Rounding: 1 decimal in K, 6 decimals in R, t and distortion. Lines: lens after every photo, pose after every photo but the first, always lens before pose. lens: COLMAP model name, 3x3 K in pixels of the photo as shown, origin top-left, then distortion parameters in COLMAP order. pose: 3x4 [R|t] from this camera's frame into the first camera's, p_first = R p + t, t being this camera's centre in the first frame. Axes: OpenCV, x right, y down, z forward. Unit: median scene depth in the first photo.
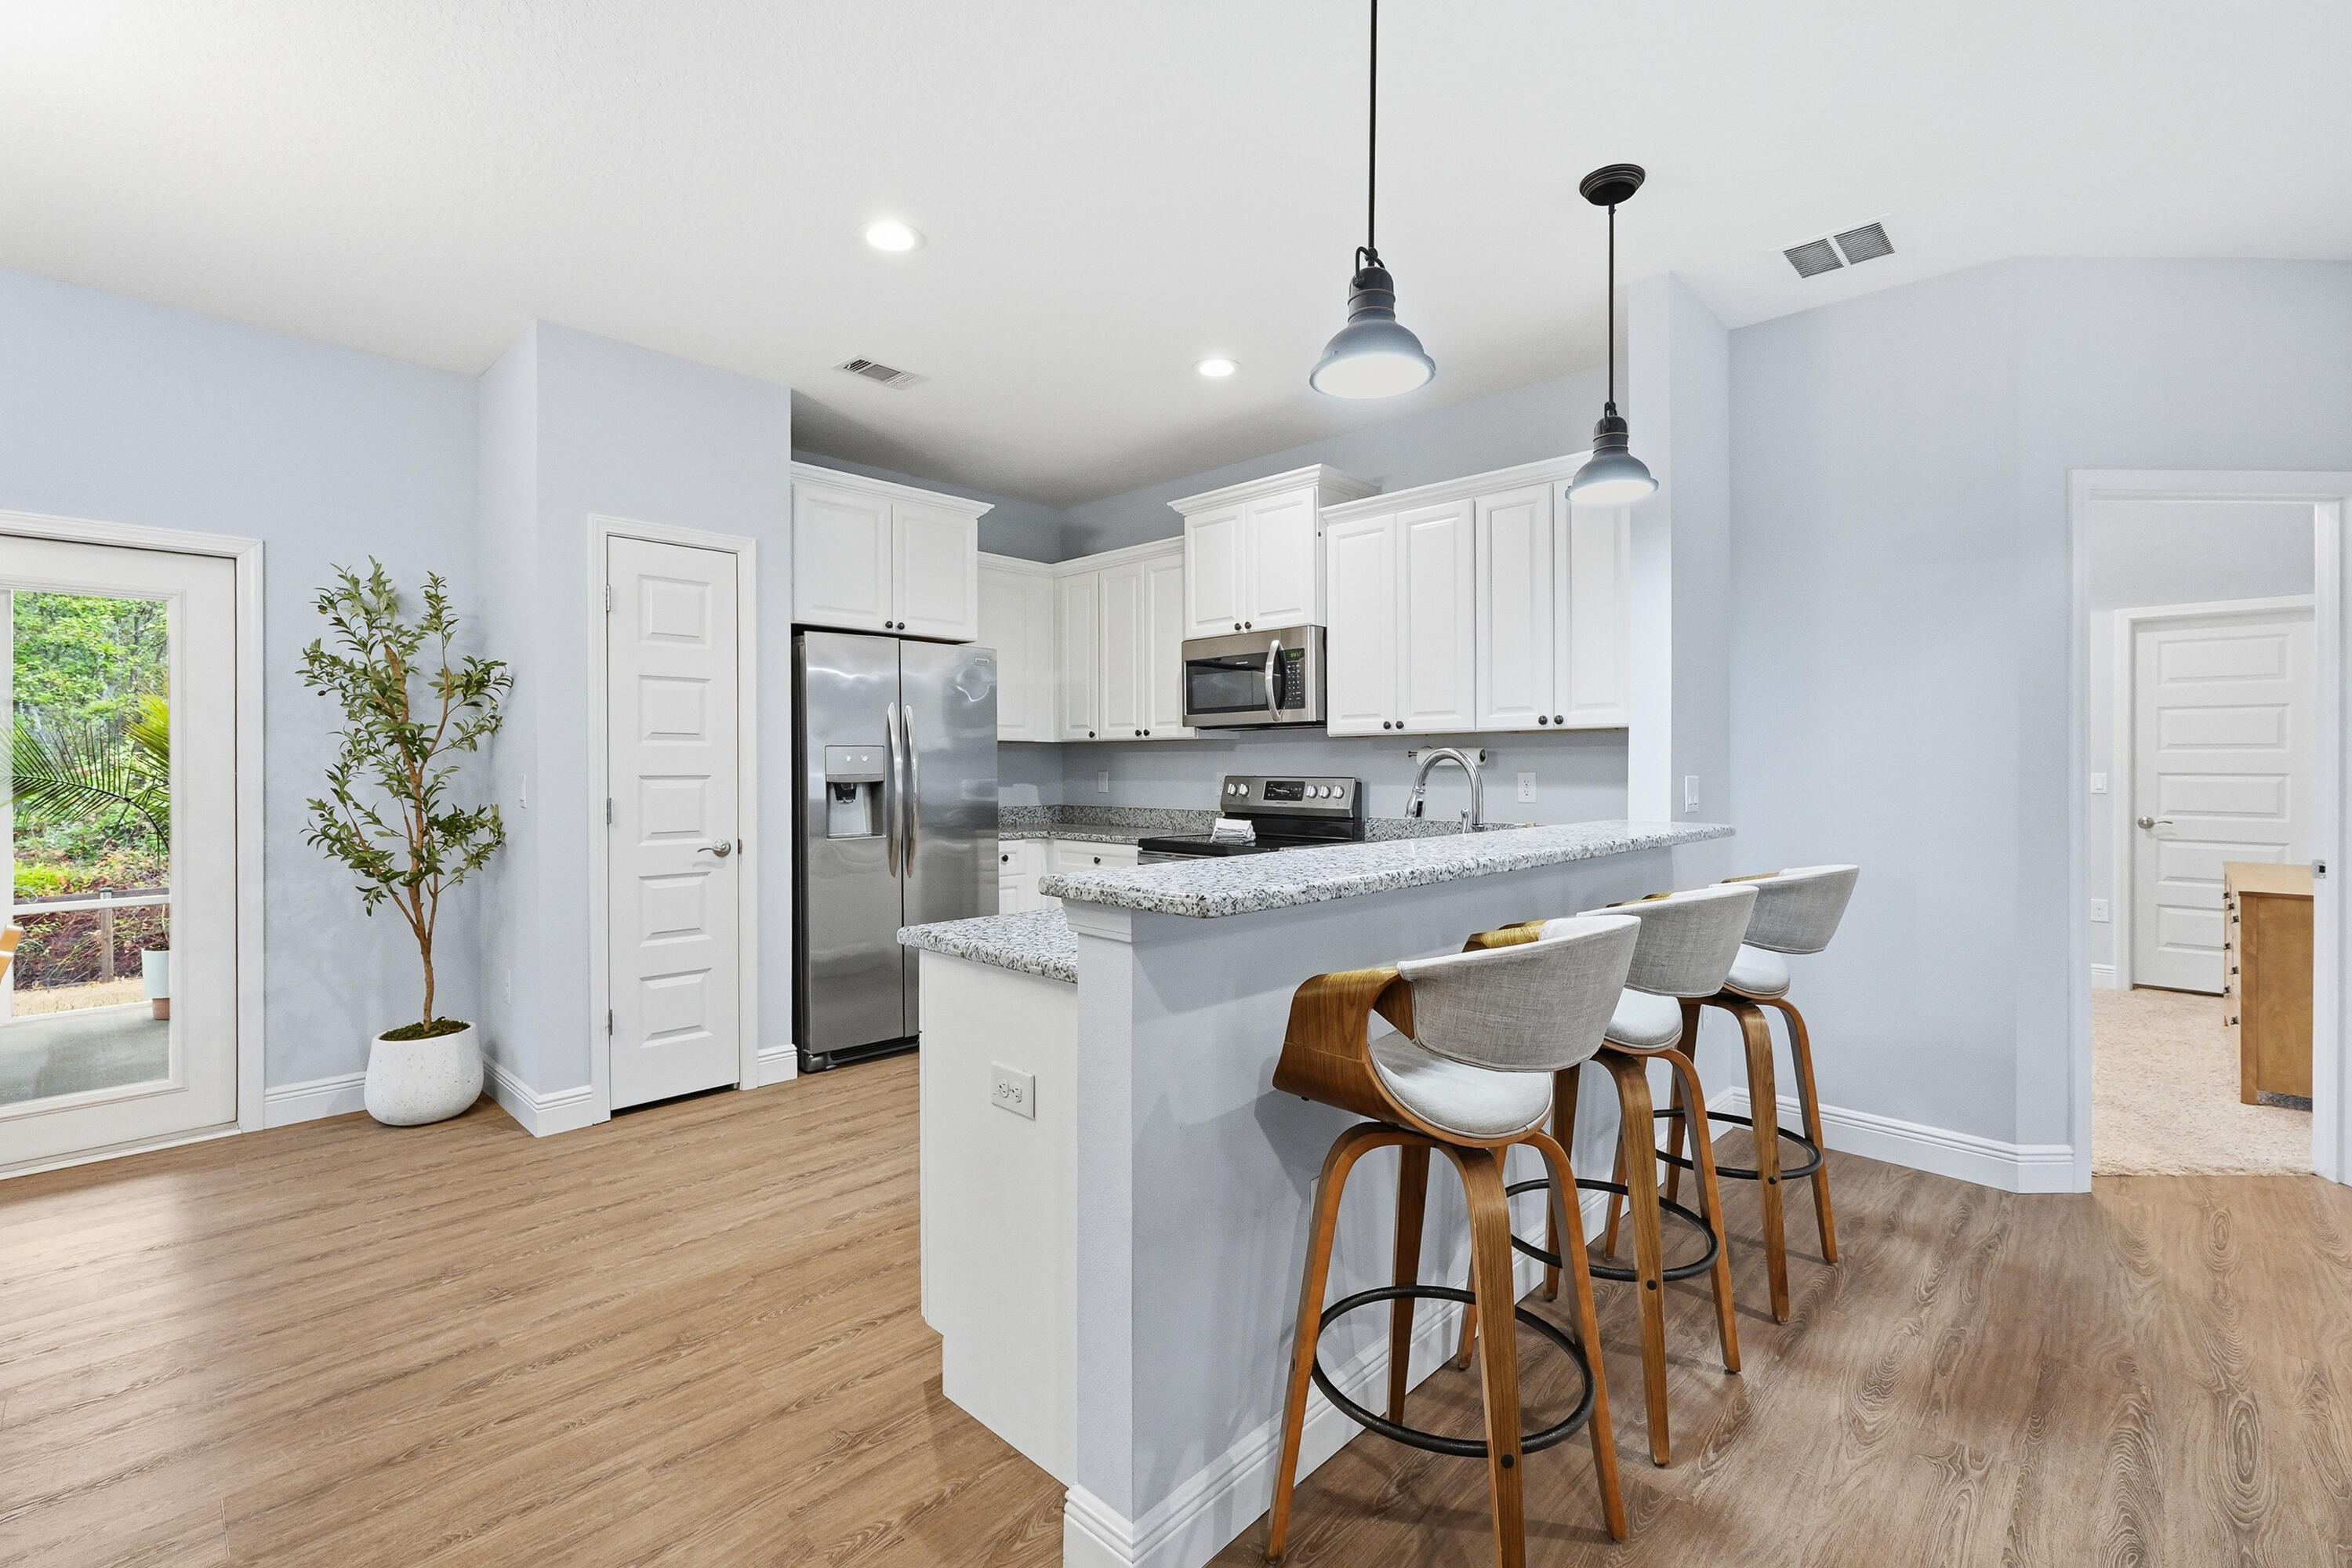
lens RADIAL K [[1015.4, 0, 1179.8], [0, 1015.4, 771.4], [0, 0, 1]] dist [0.000160, 0.000014]
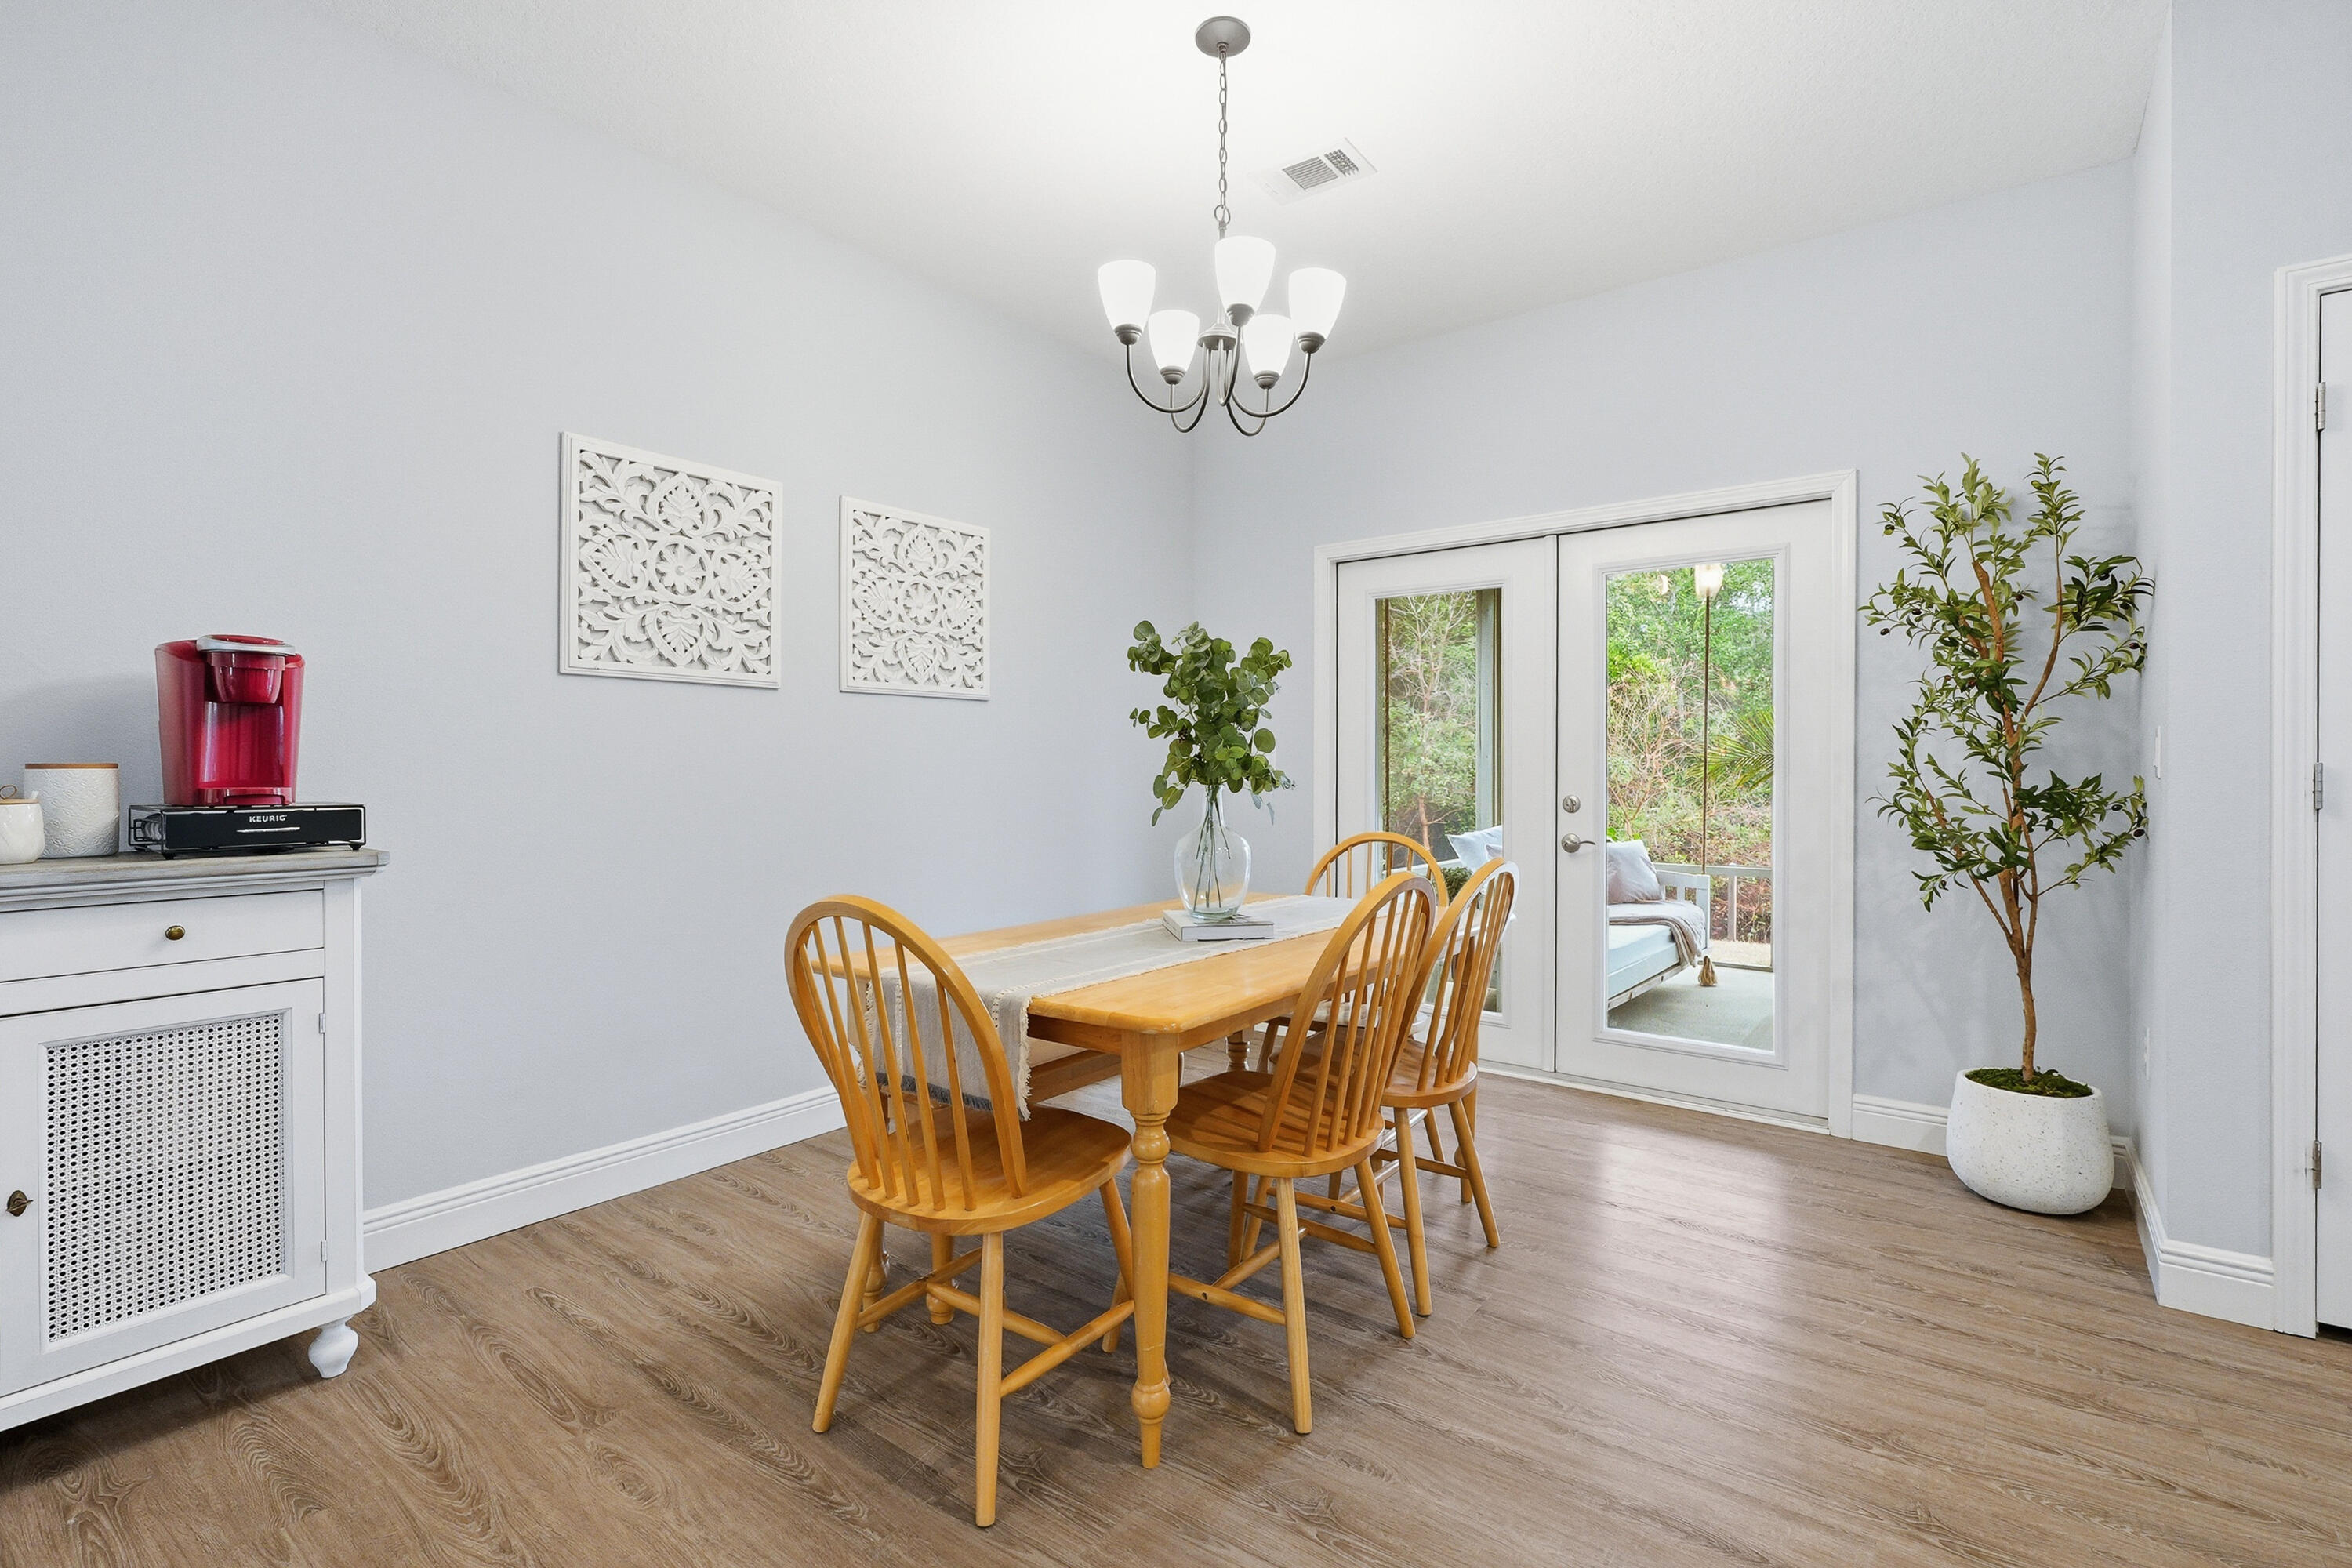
lens RADIAL K [[1069.2, 0, 1179.8], [0, 1069.2, 769.8], [0, 0, 1]] dist [0.001176, -0.000066]
pose [[0.110100, 0.004387, -0.993911, -0.044579], [-0.008358, 0.999959, 0.003487, 0.033419], [0.993885, 0.007923, 0.110132, 0.313267]]
